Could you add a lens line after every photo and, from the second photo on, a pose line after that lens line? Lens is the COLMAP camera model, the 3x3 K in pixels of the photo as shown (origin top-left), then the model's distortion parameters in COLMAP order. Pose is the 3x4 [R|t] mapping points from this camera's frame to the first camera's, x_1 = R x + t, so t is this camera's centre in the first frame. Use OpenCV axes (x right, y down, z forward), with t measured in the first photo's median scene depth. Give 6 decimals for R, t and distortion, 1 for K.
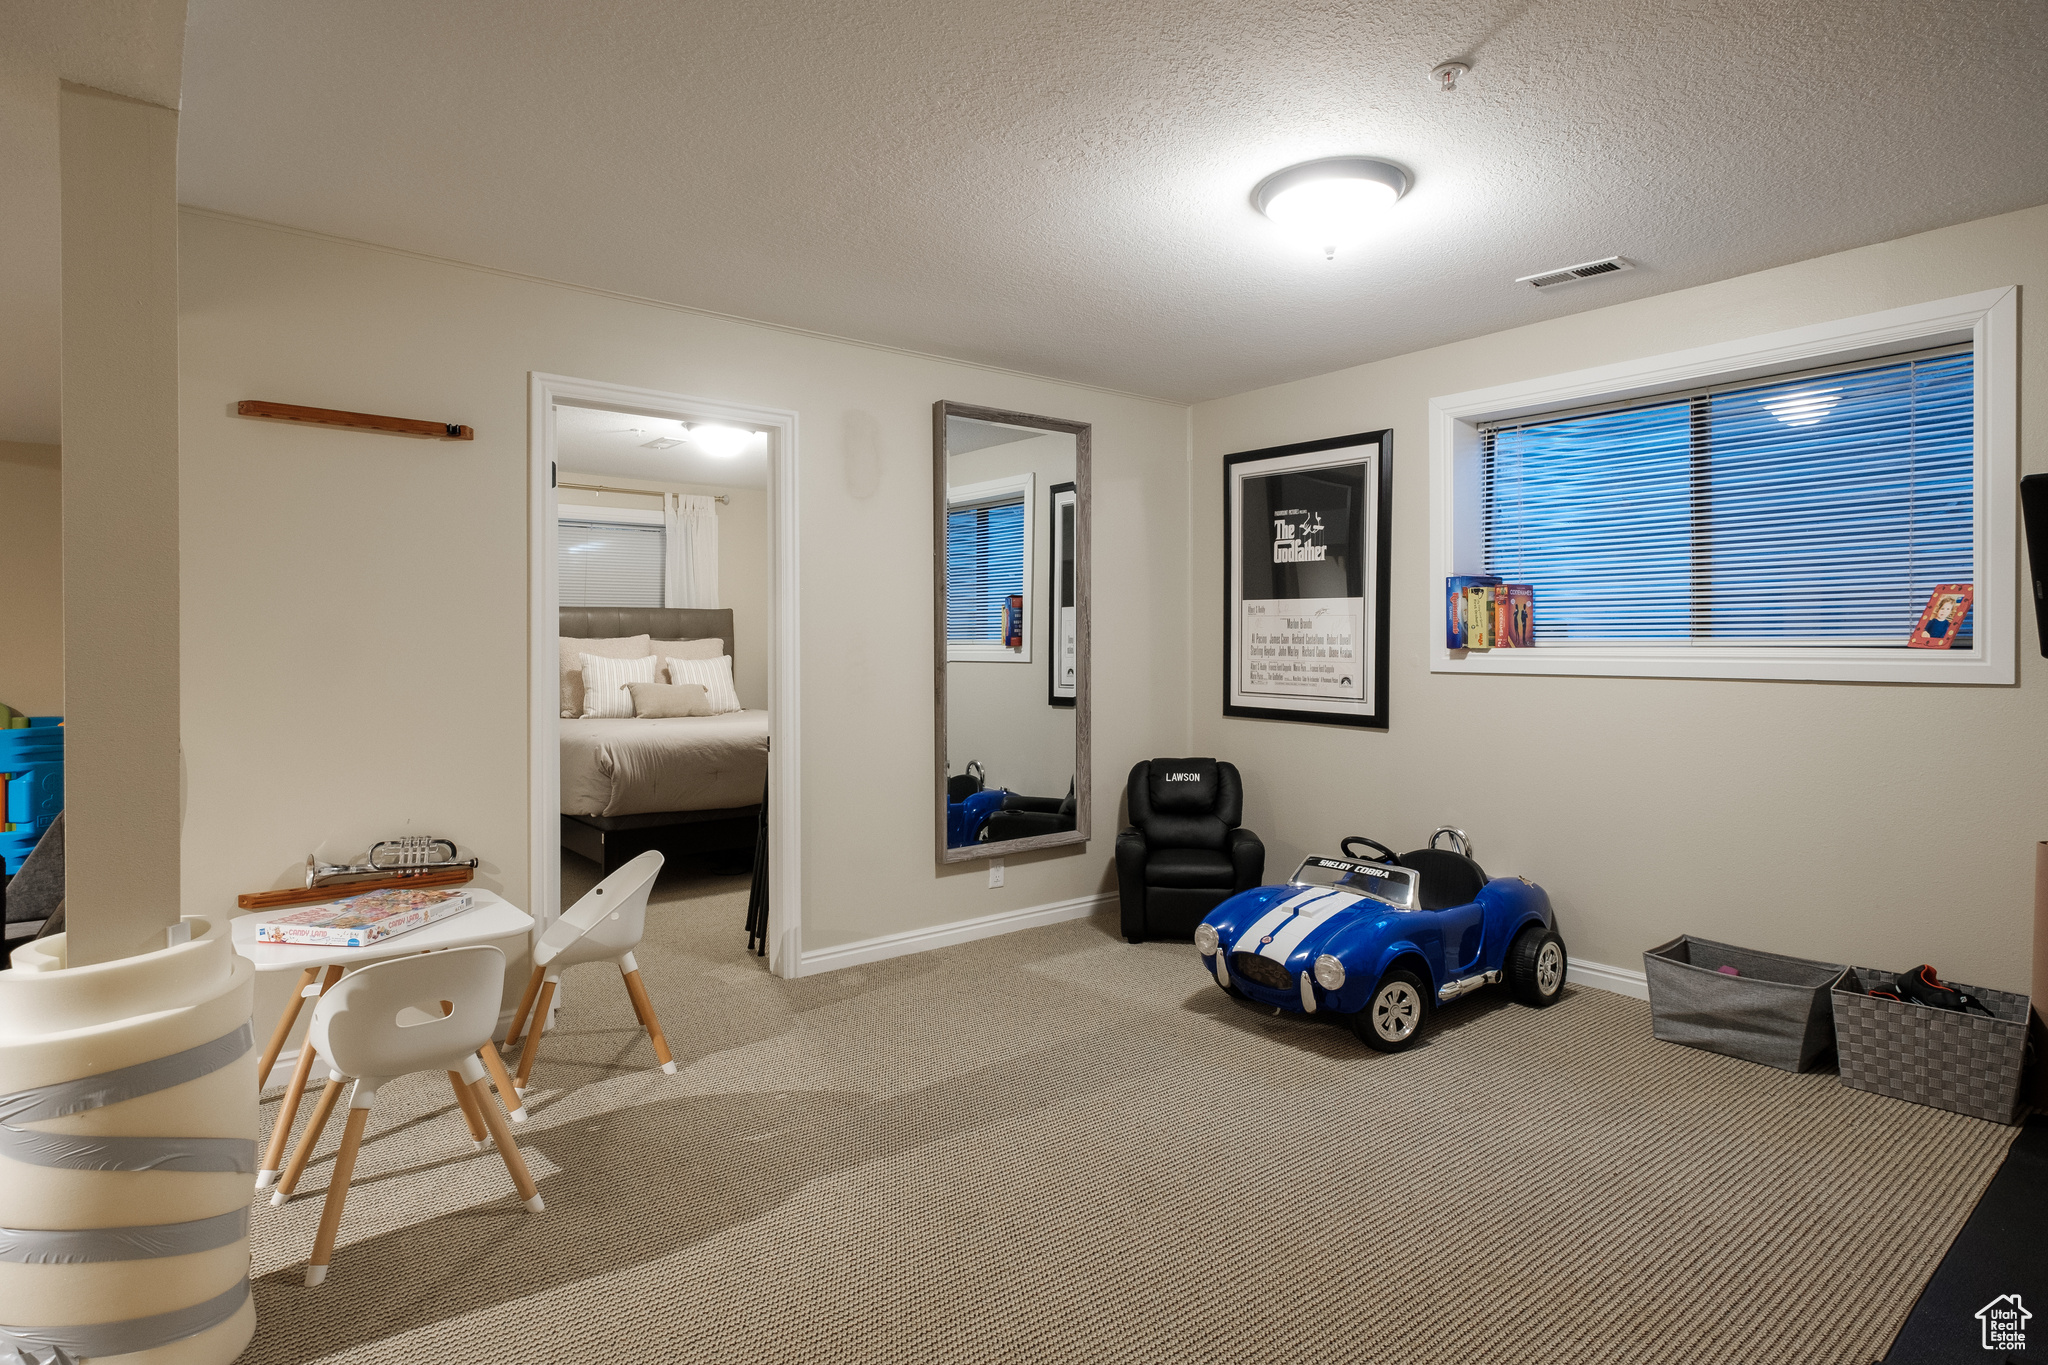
lens RADIAL K [[1099.5, 0, 1014.6], [0, 1099.5, 667.5], [0, 0, 1]] dist [-0.002326, -0.000096]
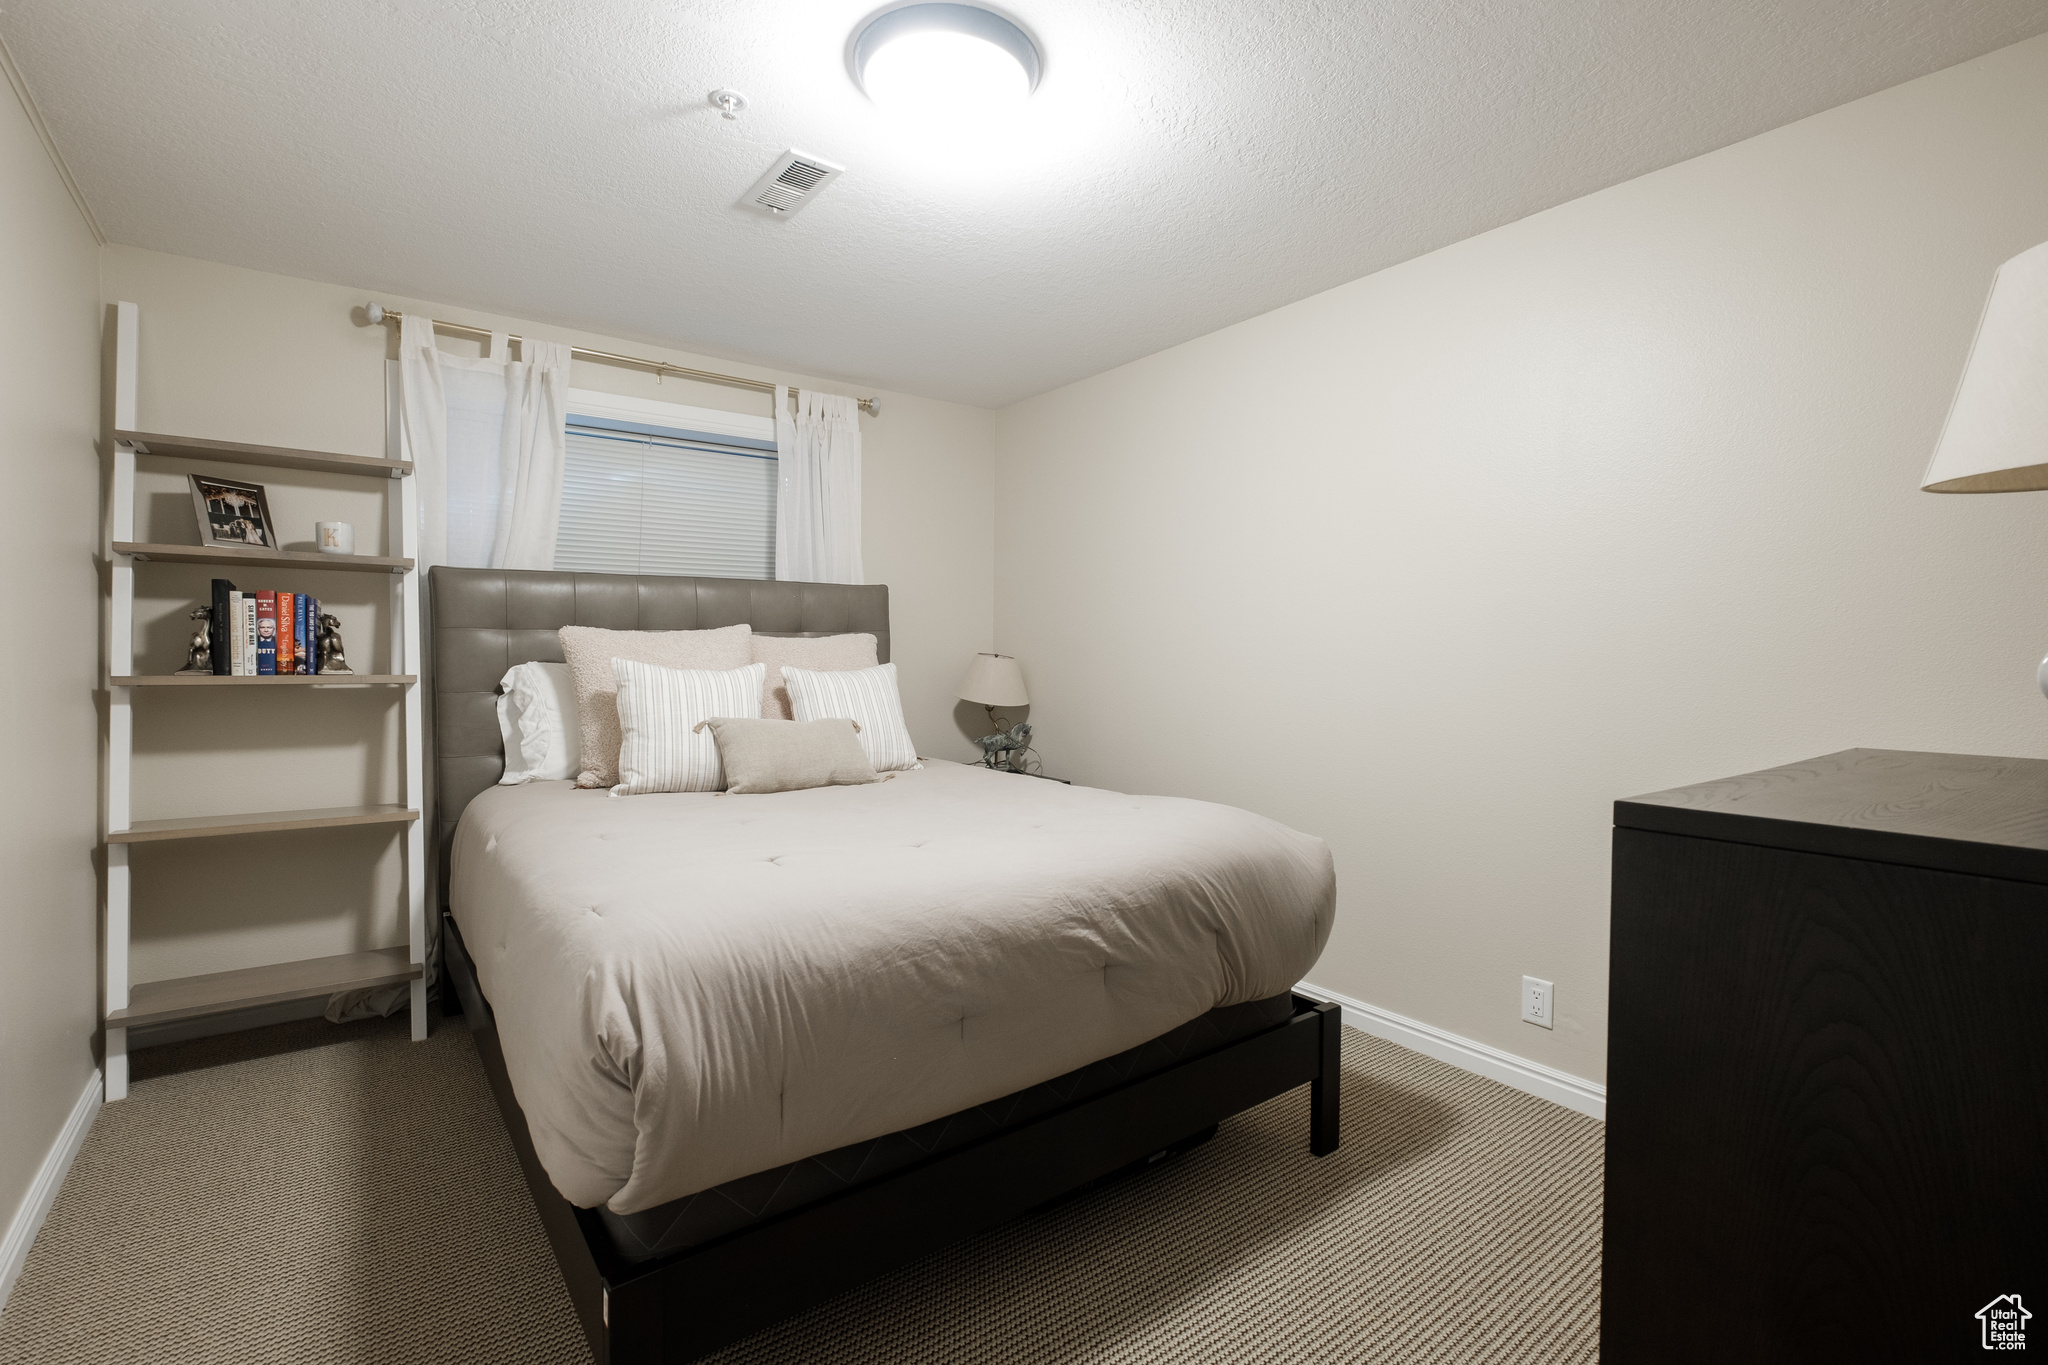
lens RADIAL K [[931.4, 0, 1035.2], [0, 931.4, 683.1], [0, 0, 1]] dist [-0.003736, -0.000363]
pose [[0.999884, 0.007171, -0.013452, -0.185003], [-0.006995, 0.999891, 0.013036, -0.008063], [0.013544, -0.012940, 0.999825, 0.540912]]
